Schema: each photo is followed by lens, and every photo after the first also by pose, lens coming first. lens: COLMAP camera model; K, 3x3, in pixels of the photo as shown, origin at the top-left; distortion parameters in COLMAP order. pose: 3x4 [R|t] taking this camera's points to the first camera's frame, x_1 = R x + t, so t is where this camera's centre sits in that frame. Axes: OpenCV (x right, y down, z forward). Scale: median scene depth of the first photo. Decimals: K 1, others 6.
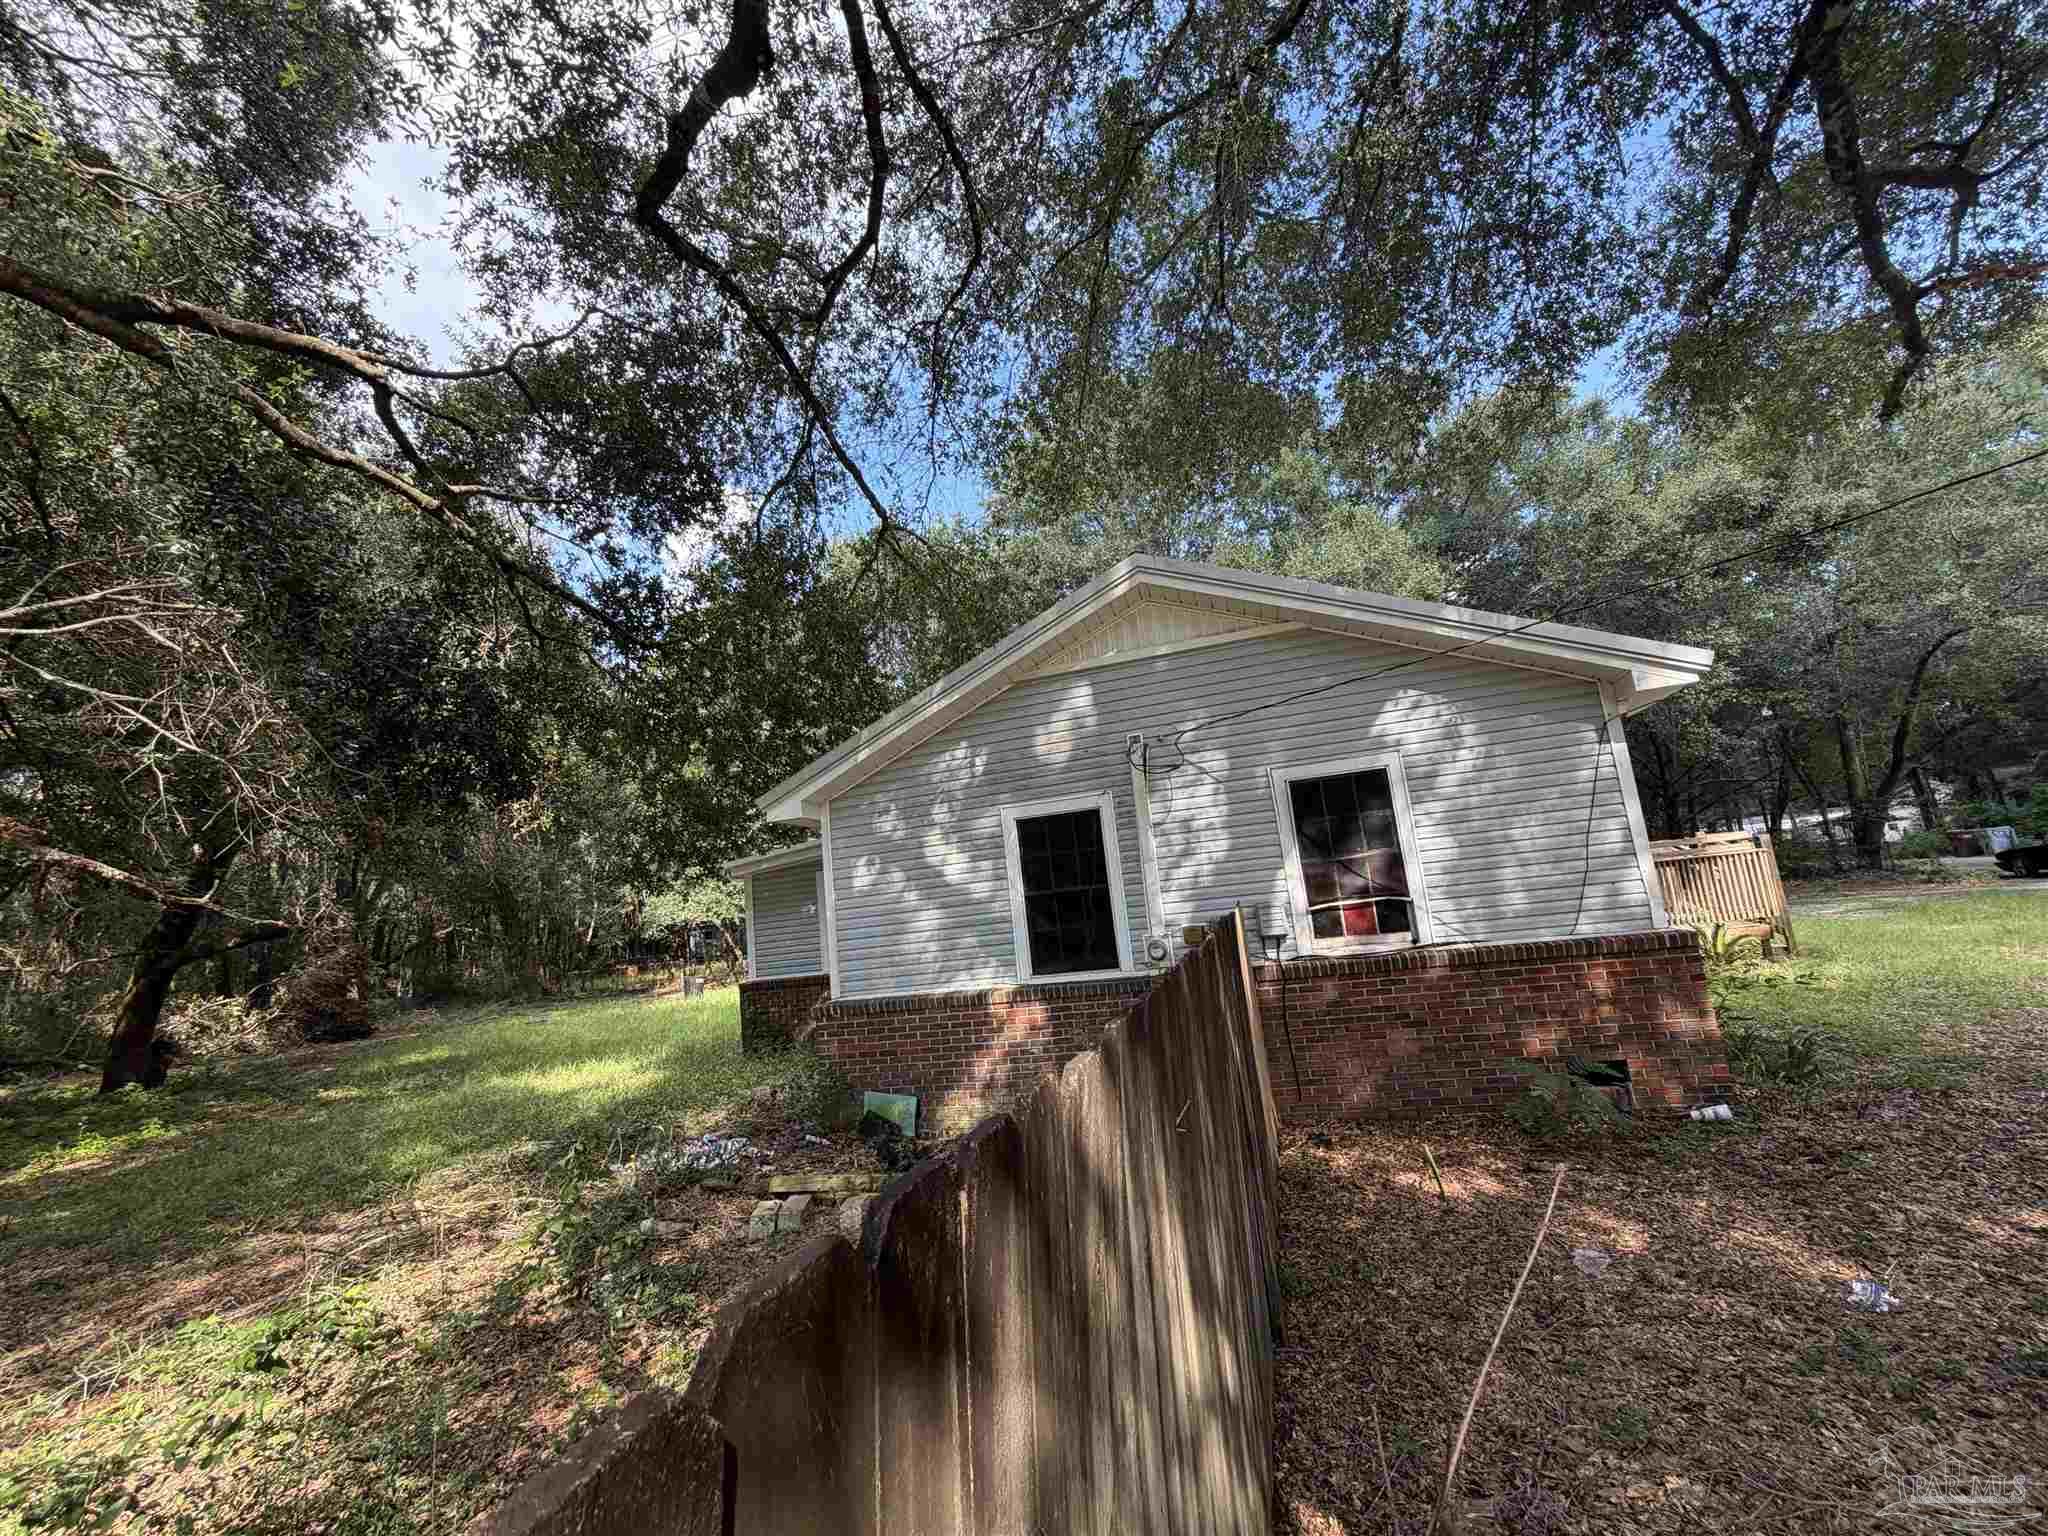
lens RADIAL K [[817.4, 0, 1040.5], [0, 817.4, 764.4], [0, 0, 1]] dist [0.000326, -0.000408]
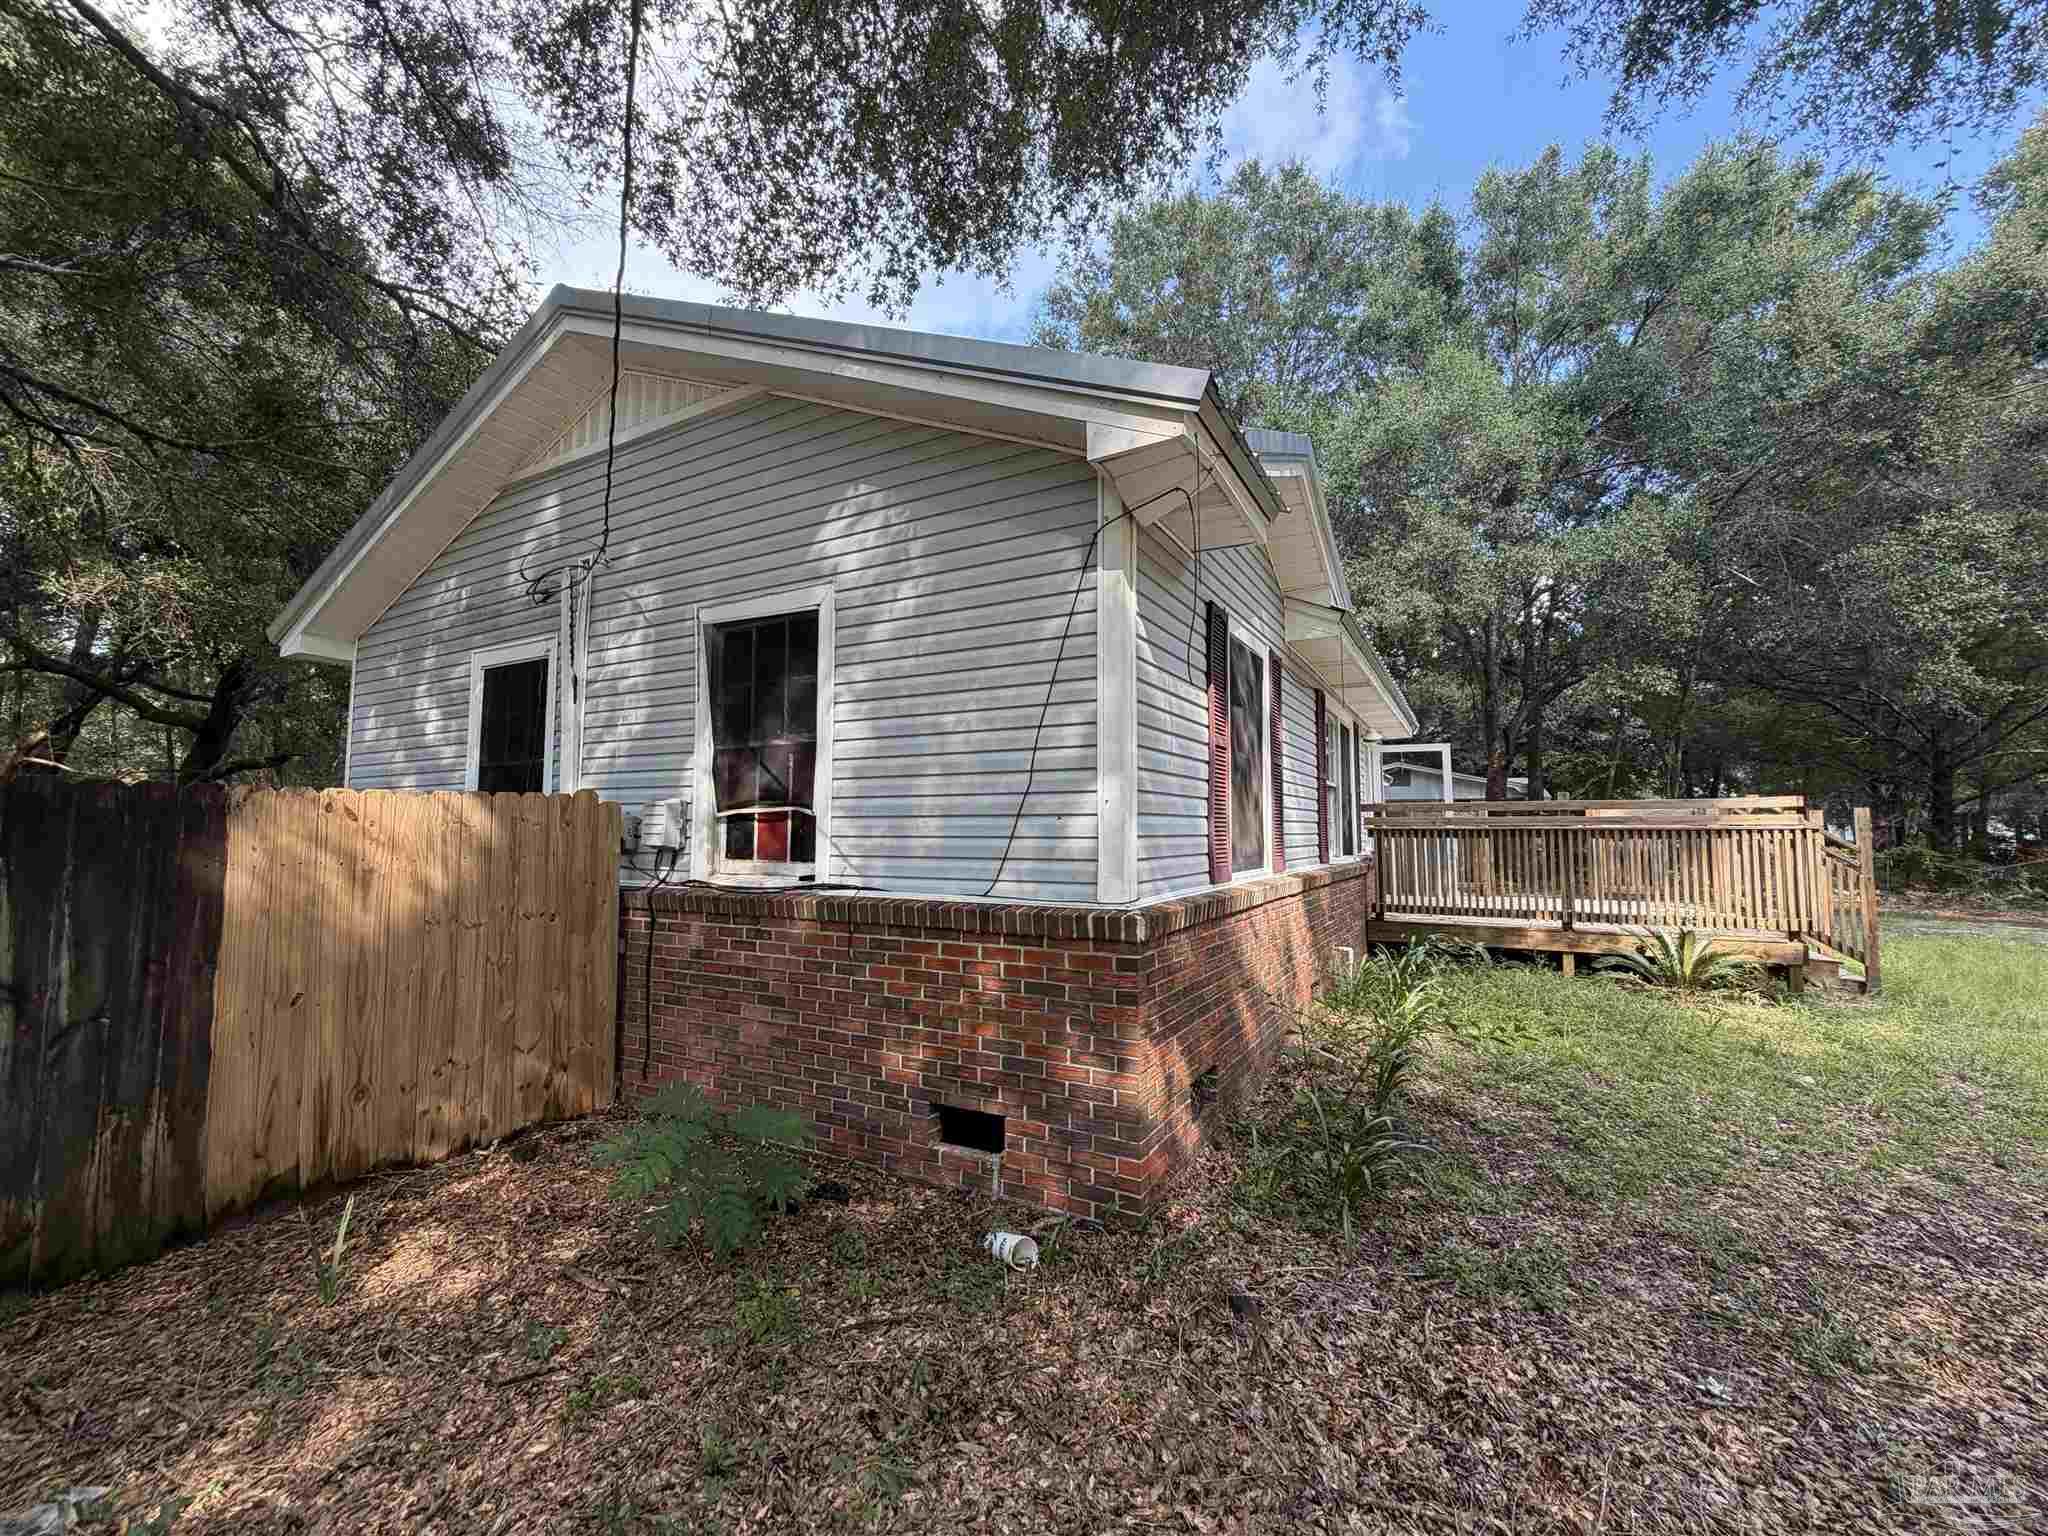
lens RADIAL K [[817.4, 0, 1040.5], [0, 817.4, 764.4], [0, 0, 1]] dist [0.000326, -0.000408]
pose [[0.966633, 0.087649, -0.240703, 0.753180], [-0.063086, 0.992154, 0.107938, 0.044165], [0.248275, -0.089151, 0.964579, 0.413175]]
